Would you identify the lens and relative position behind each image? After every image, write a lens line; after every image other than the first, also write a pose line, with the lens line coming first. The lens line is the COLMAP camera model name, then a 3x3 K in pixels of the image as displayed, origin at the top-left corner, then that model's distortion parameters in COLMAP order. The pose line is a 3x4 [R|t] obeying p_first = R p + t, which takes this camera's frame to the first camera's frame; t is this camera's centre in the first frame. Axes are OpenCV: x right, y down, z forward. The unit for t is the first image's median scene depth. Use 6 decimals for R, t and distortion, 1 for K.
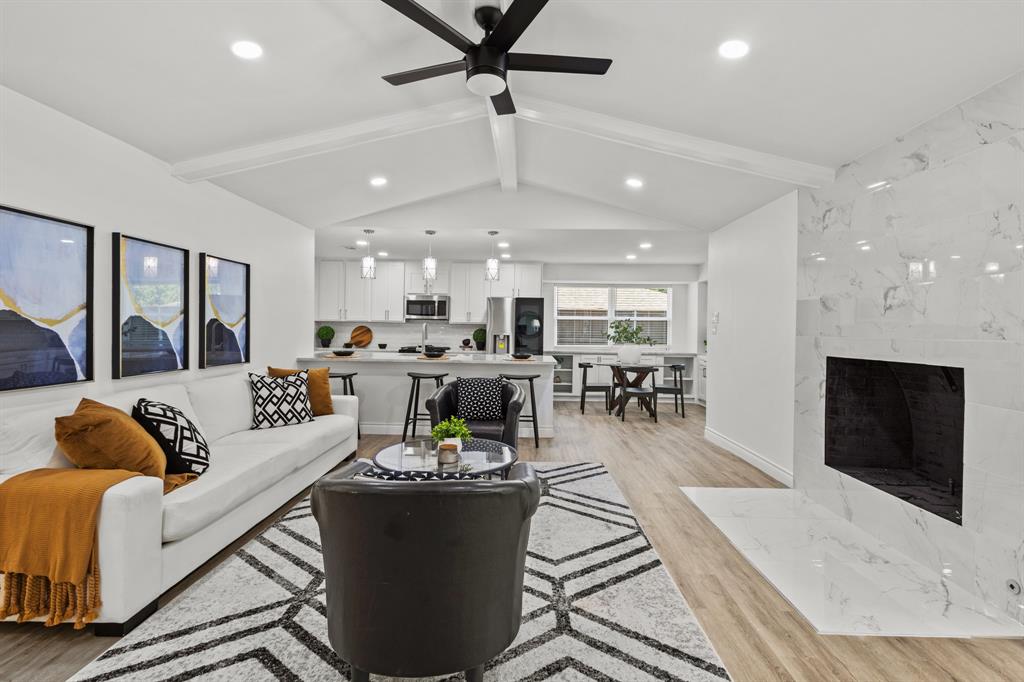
lens RADIAL K [[477.8, 0, 510.5], [0, 477.8, 323.3], [0, 0, 1]] dist [0.001318, 0.000226]
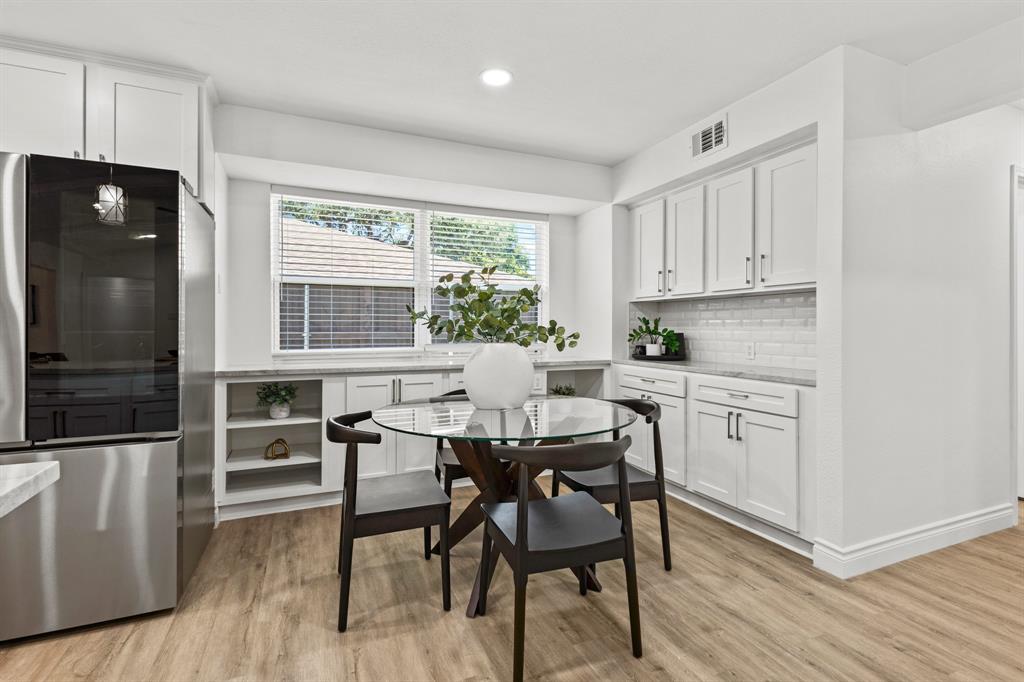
lens RADIAL K [[477.8, 0, 510.5], [0, 477.8, 323.3], [0, 0, 1]] dist [0.001318, 0.000226]
pose [[0.904545, -0.008978, 0.426284, 0.181165], [0.005778, 0.999945, 0.008800, 0.039073], [-0.426339, -0.005497, 0.904547, 1.061769]]
